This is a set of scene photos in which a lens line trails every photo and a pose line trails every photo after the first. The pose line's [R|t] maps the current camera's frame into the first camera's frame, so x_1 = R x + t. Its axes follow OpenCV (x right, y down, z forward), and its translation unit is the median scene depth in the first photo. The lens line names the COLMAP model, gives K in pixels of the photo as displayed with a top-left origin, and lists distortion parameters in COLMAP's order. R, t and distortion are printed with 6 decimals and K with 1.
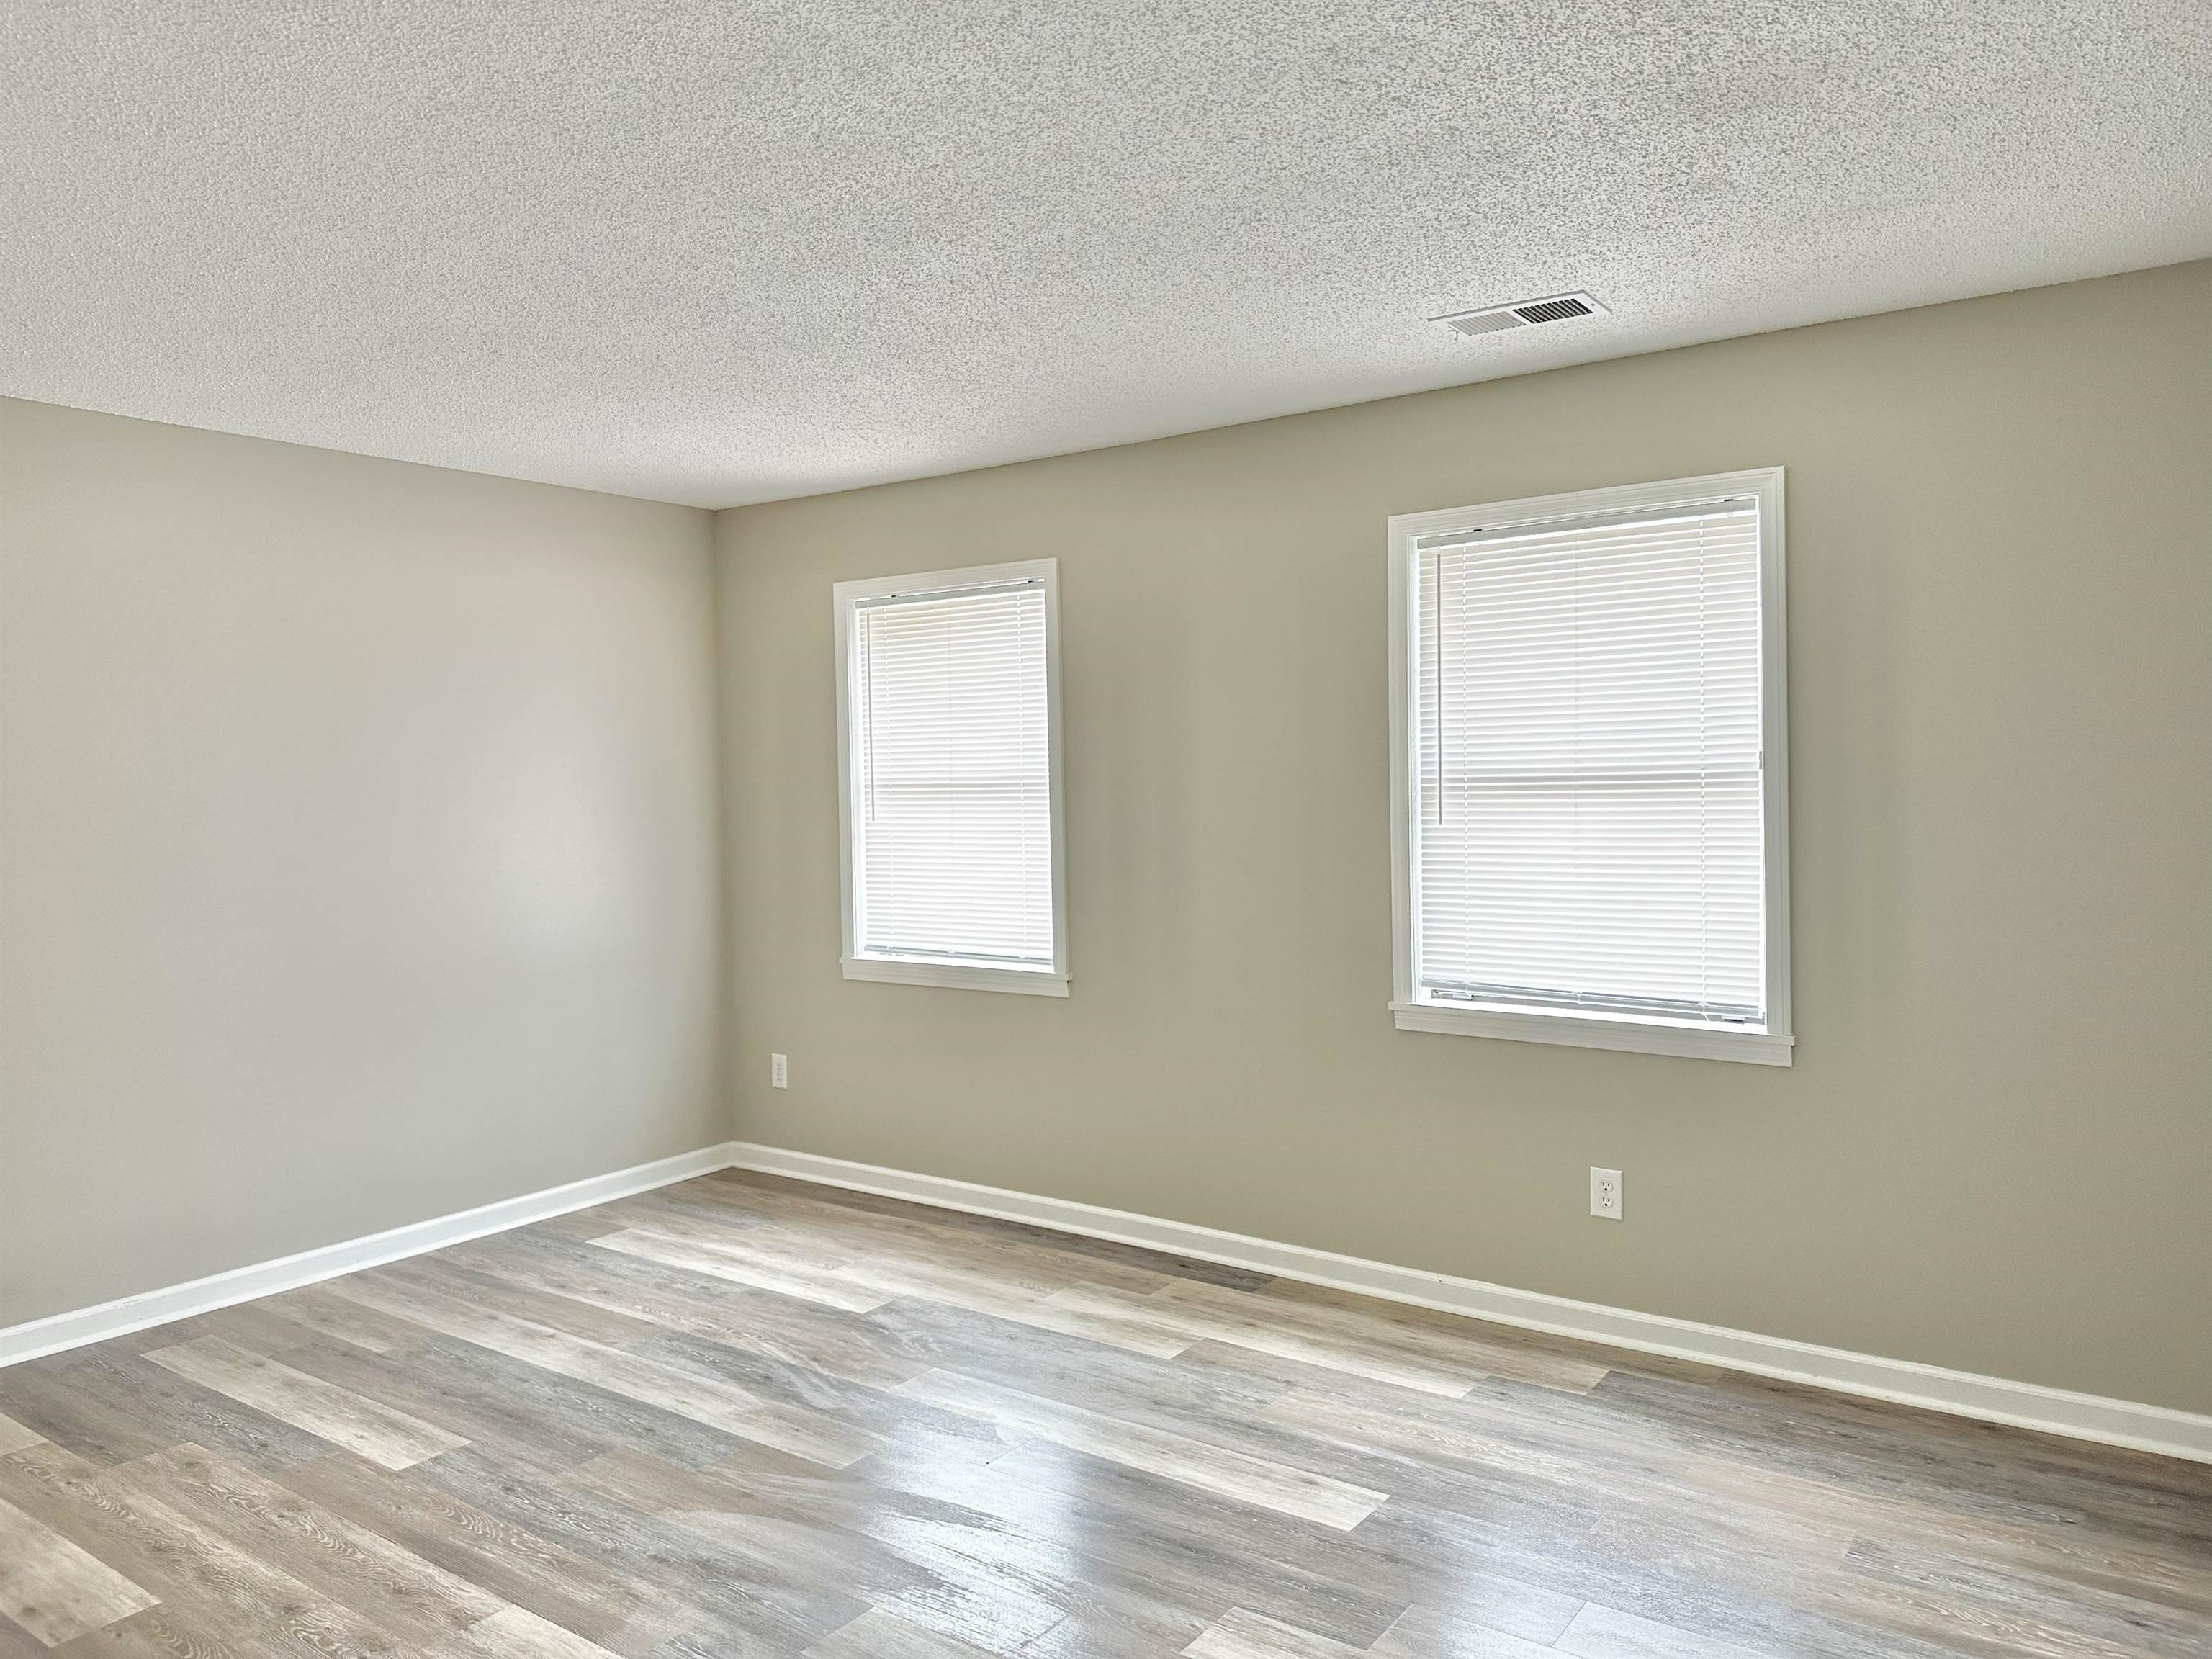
lens RADIAL K [[1541.1, 0, 1106.0], [0, 1541.1, 829.5], [0, 0, 1]] dist [0.107741, 0.000584]
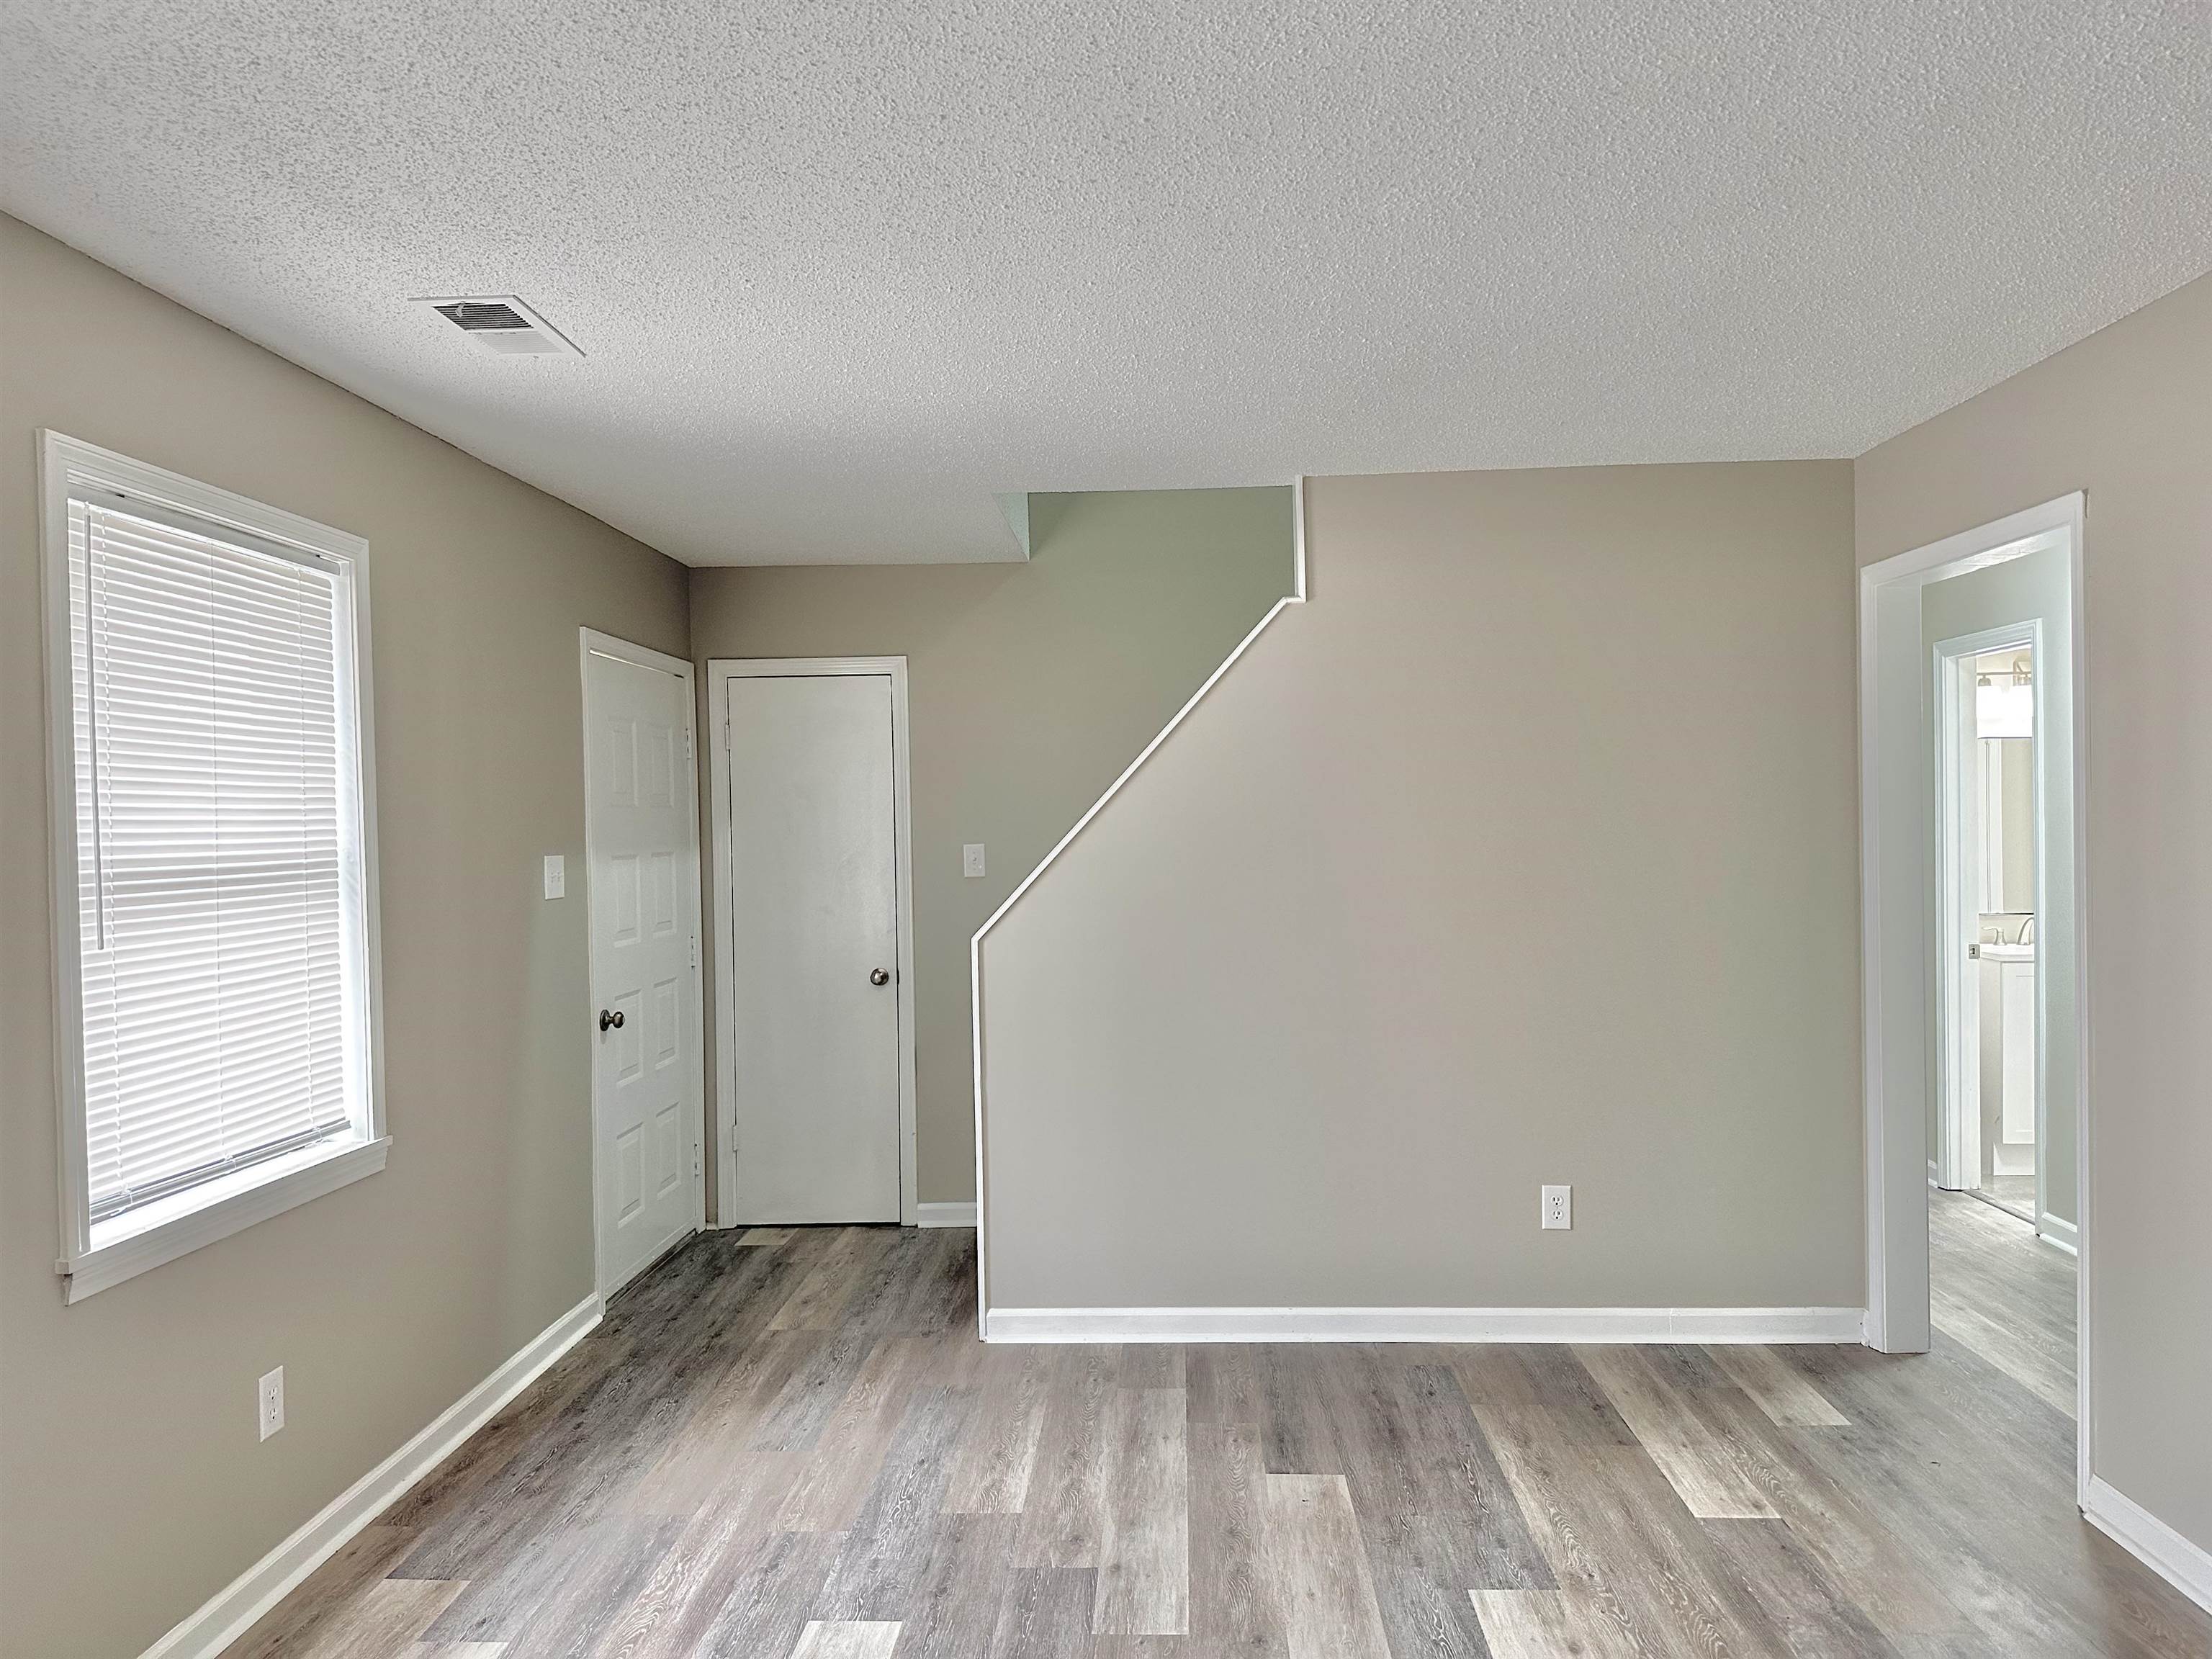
lens RADIAL K [[1683.5, 0, 1106.0], [0, 1683.5, 829.5], [0, 0, 1]] dist [-0.000560, 0.000539]
pose [[-0.537883, 0.017093, 0.842846, -0.706399], [0.052370, 0.998541, 0.013170, -0.047590], [-0.841391, 0.051224, -0.537993, 1.258188]]
